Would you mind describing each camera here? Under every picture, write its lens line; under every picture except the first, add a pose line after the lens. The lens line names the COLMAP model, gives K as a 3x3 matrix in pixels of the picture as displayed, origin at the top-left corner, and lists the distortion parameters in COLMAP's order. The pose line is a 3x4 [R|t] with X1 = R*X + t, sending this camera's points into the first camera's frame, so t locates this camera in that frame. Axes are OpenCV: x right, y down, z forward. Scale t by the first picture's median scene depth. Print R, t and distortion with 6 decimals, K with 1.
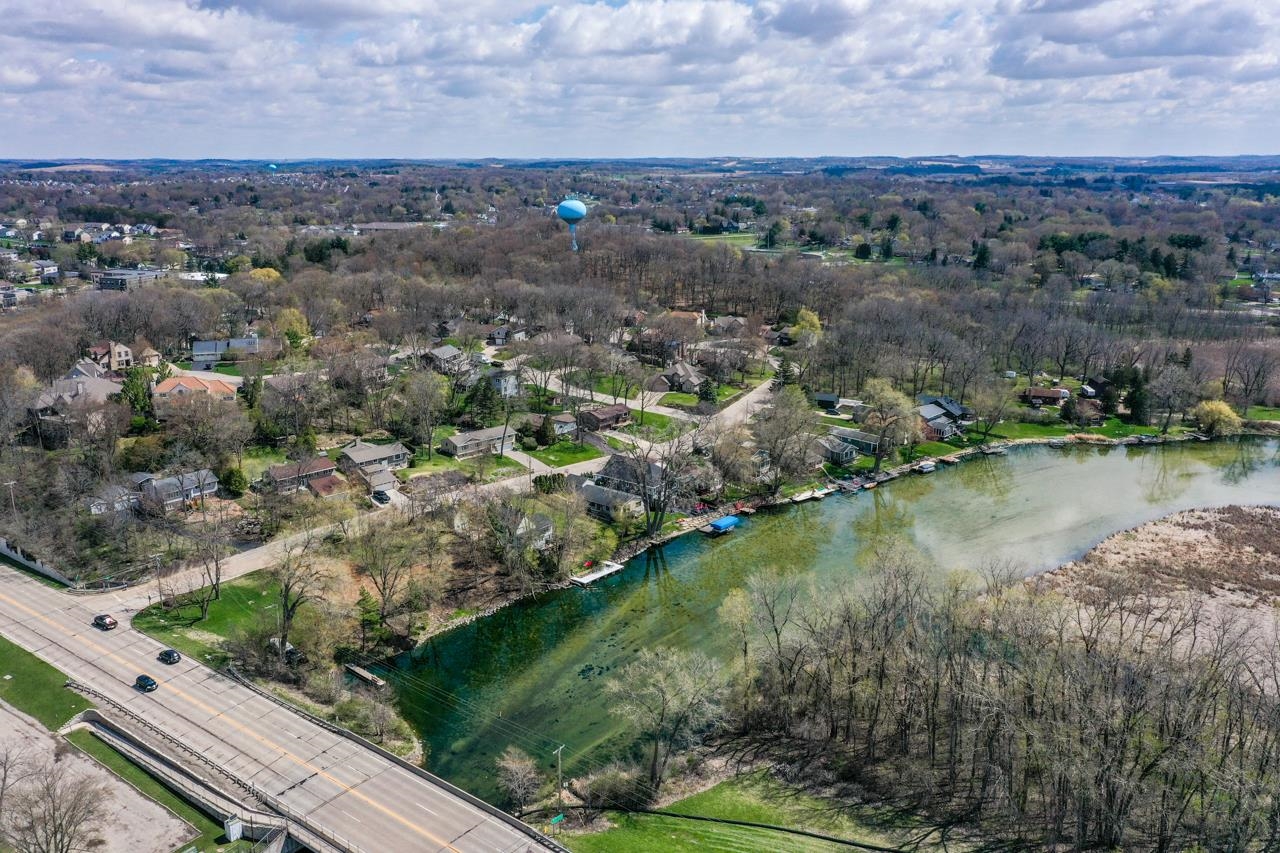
lens RADIAL K [[1059.2, 0, 640.0], [0, 1059.2, 426.5], [0, 0, 1]] dist [0.006885, 0.004278]
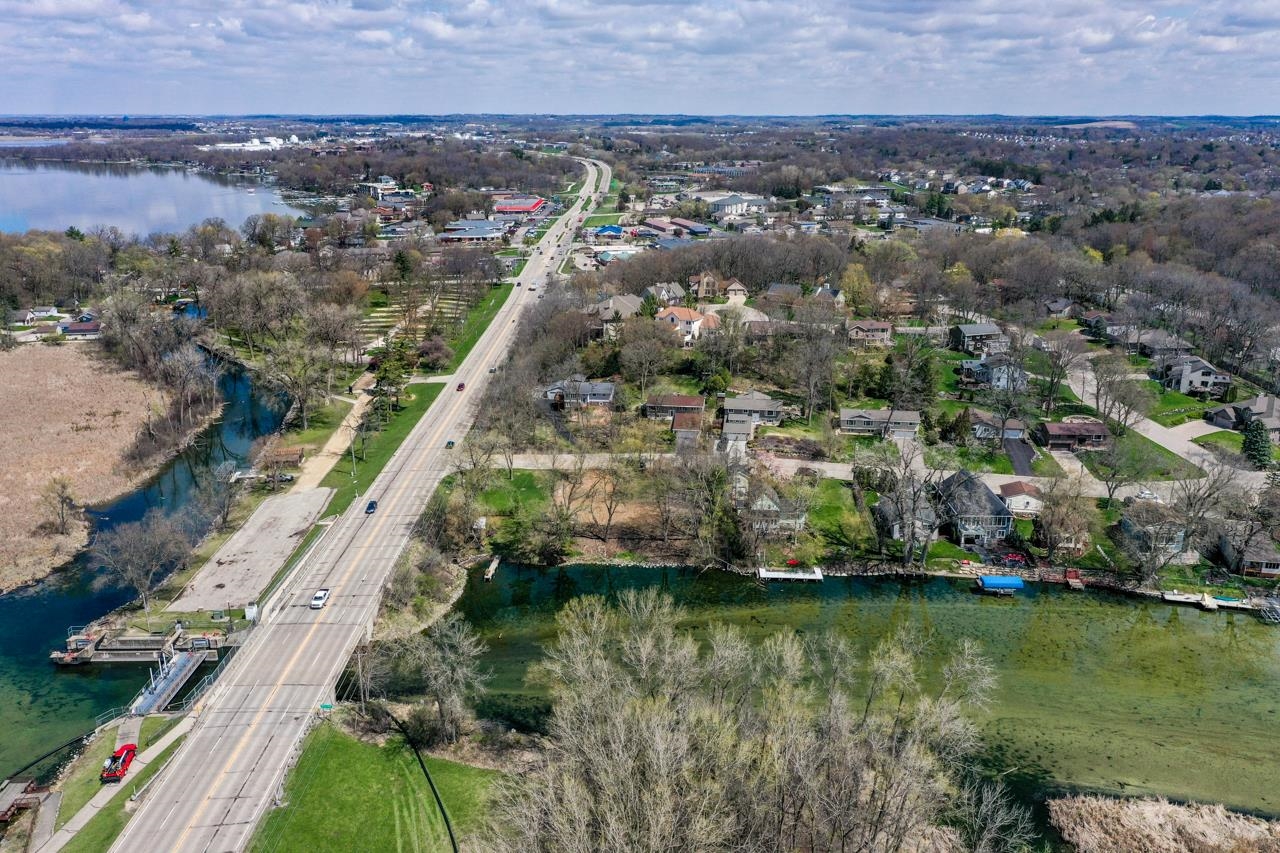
lens RADIAL K [[1034.1, 0, 637.6], [0, 1034.1, 410.1], [0, 0, 1]] dist [0.010652, 0.003846]
pose [[0.596336, 0.222622, -0.771248, 0.467545], [-0.199259, 0.971757, 0.126430, -0.075546], [0.777611, 0.078284, 0.623853, 0.277666]]
